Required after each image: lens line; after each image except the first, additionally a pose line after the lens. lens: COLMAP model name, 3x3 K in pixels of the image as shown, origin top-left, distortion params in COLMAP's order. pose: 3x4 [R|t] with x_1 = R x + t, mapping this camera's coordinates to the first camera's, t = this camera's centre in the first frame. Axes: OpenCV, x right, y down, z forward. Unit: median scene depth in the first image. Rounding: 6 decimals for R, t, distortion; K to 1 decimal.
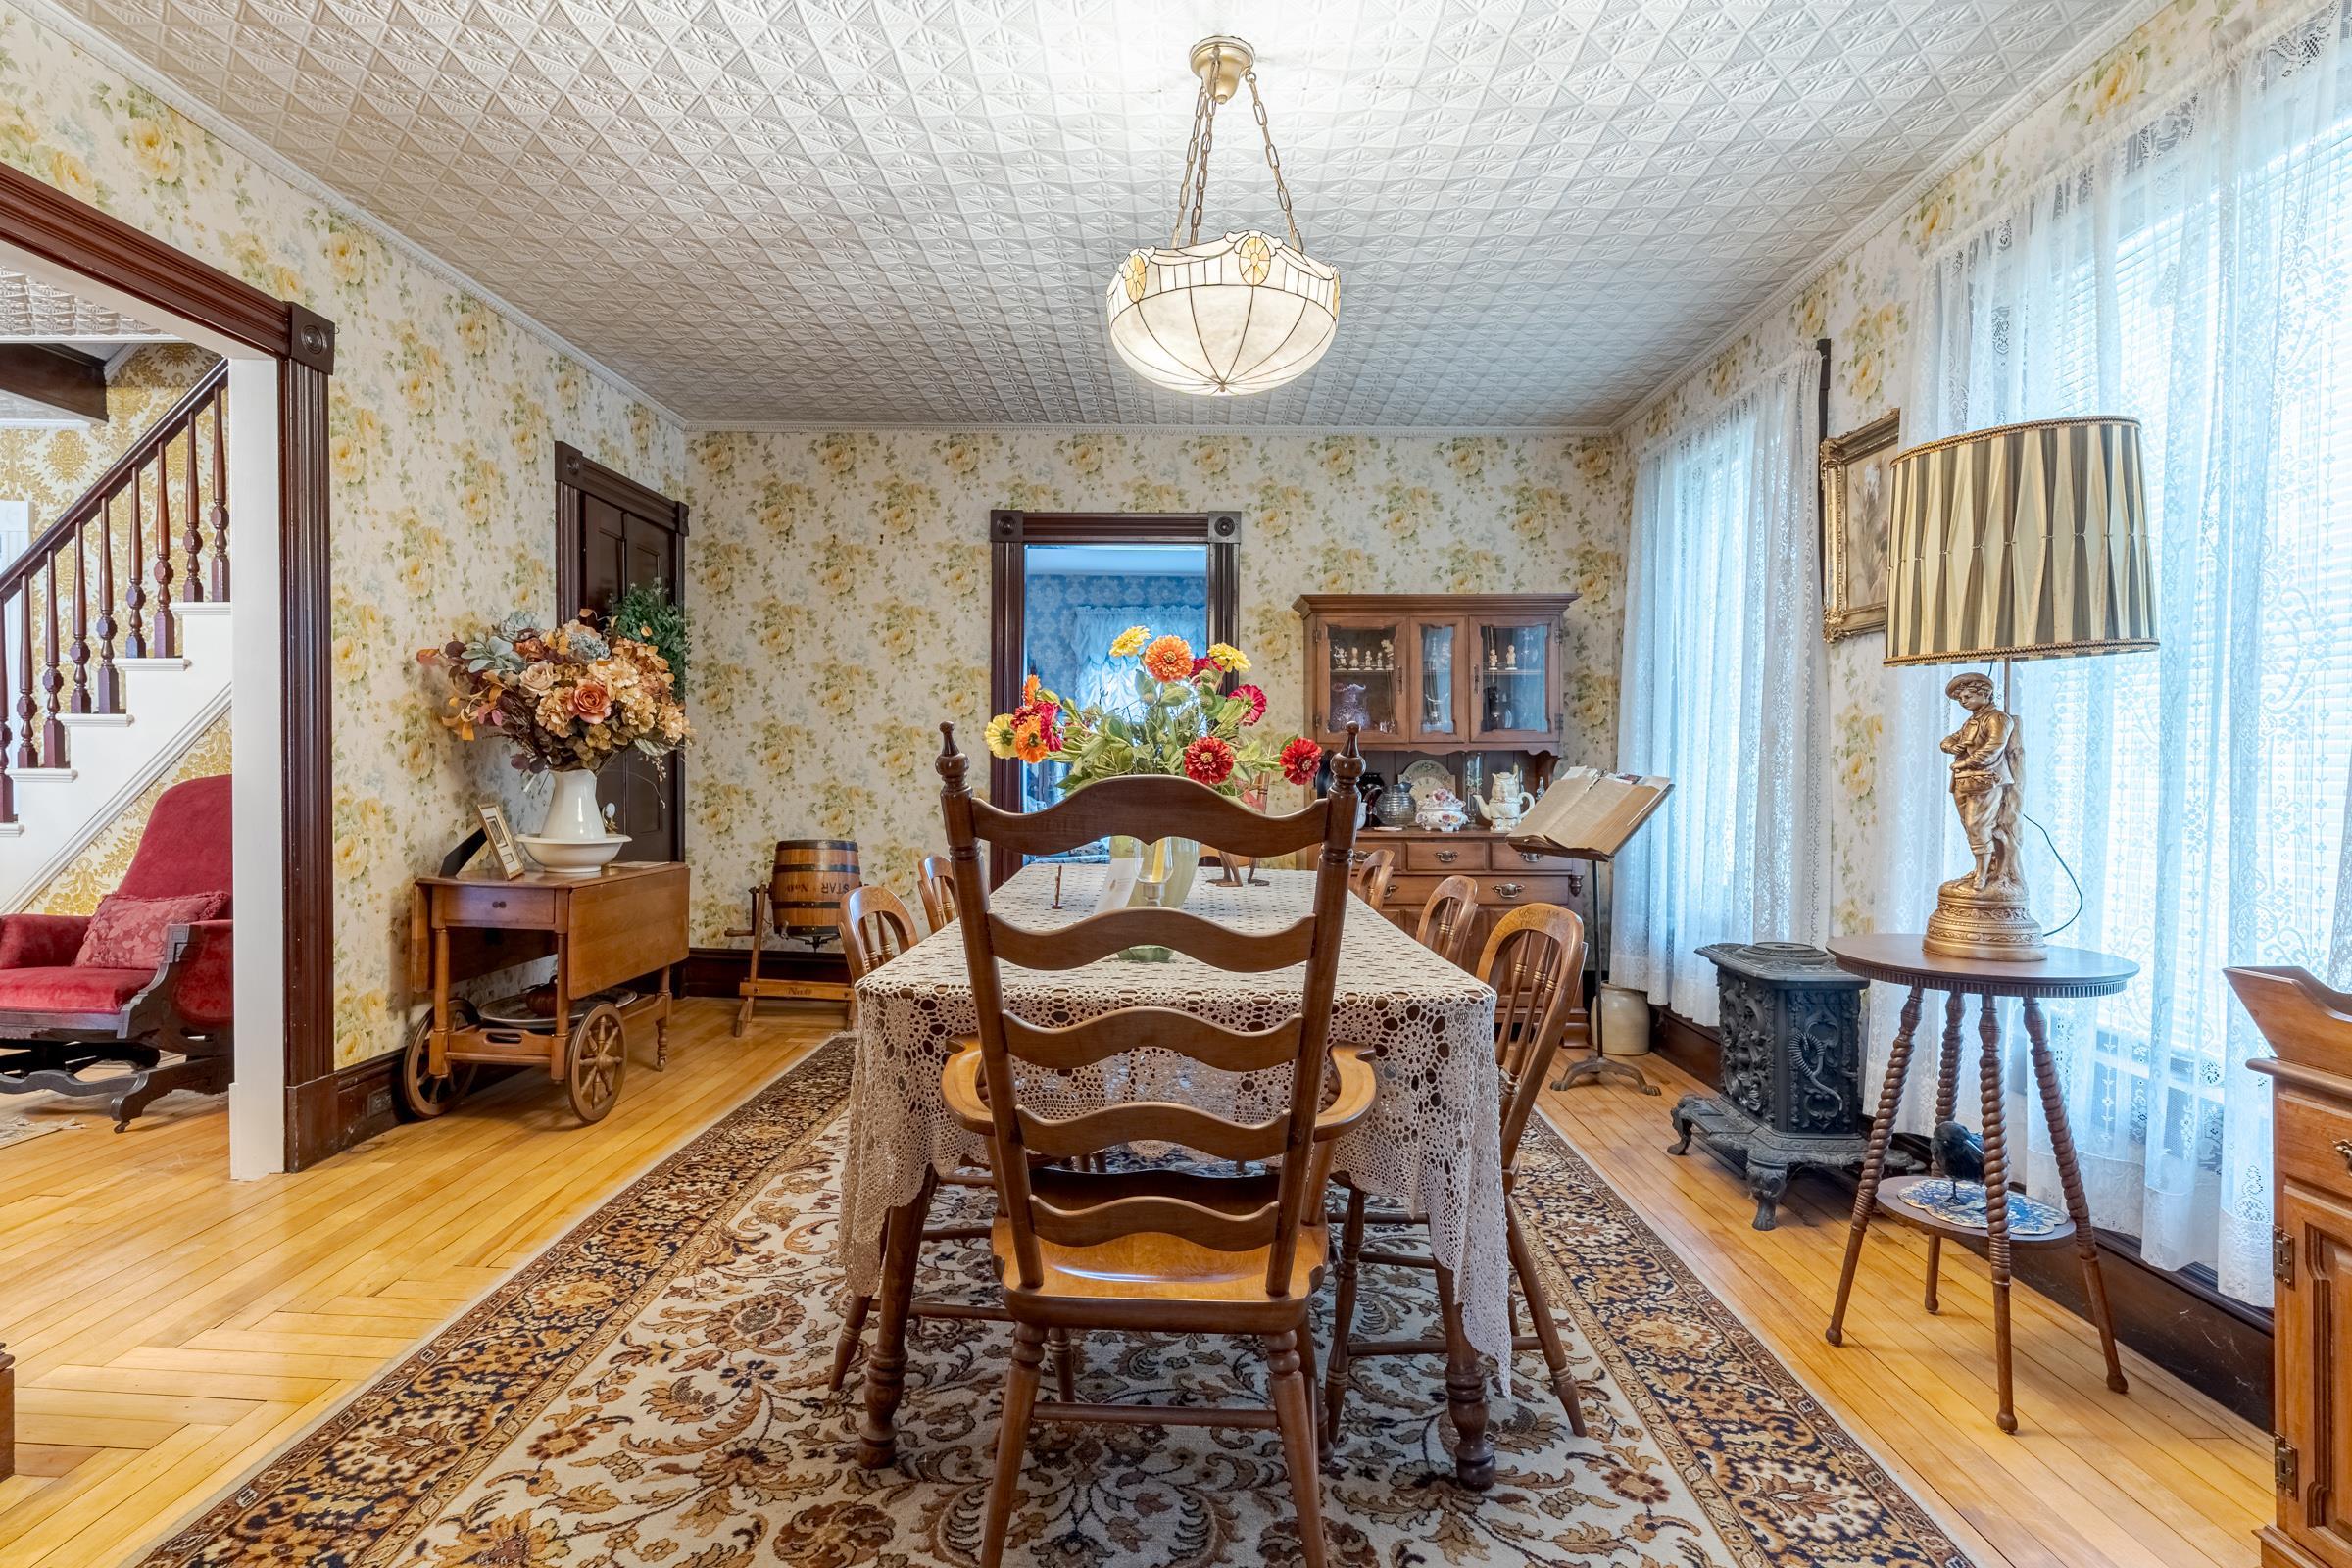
lens RADIAL K [[1120.3, 0, 1126.8], [0, 1120.3, 796.8], [0, 0, 1]] dist [-0.000385, 0.001137]
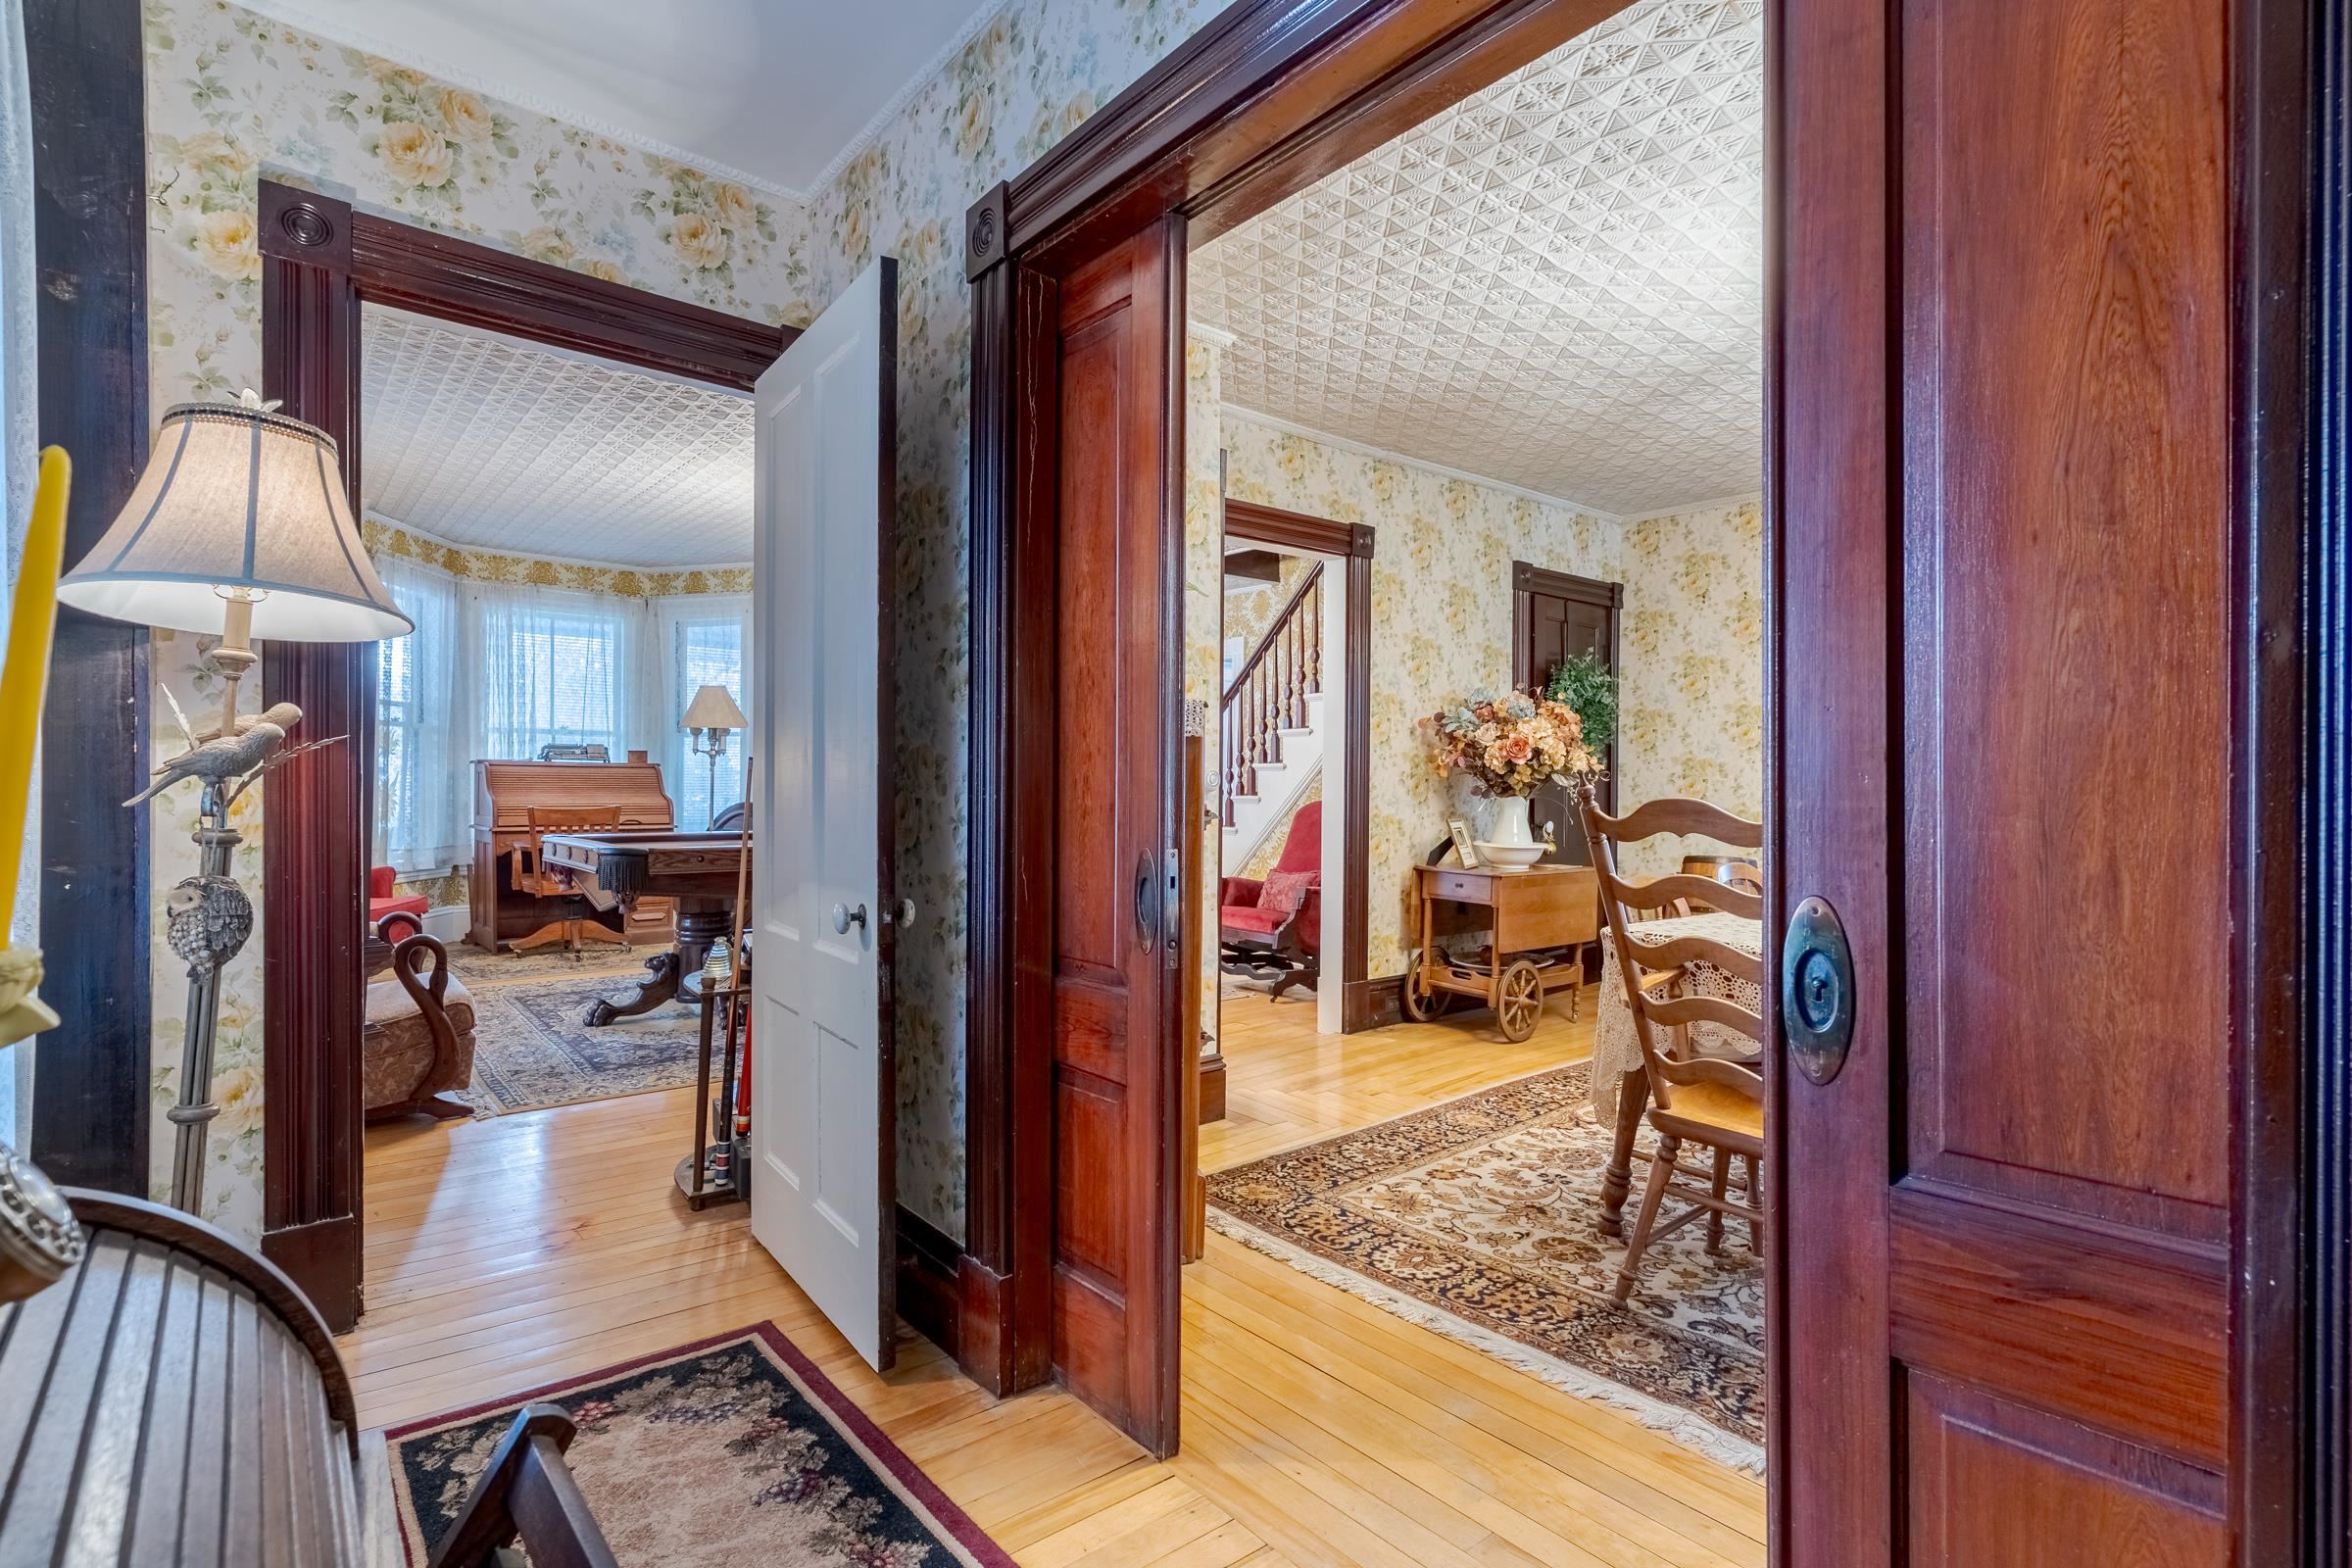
lens RADIAL K [[1120.3, 0, 1180.1], [0, 1120.3, 788.2], [0, 0, 1]] dist [-0.000385, 0.001137]
pose [[0.672572, -0.005470, -0.740011, 0.298814], [-0.018807, 0.999523, -0.024482, 0.009117], [0.739793, 0.030383, 0.672149, -0.291356]]
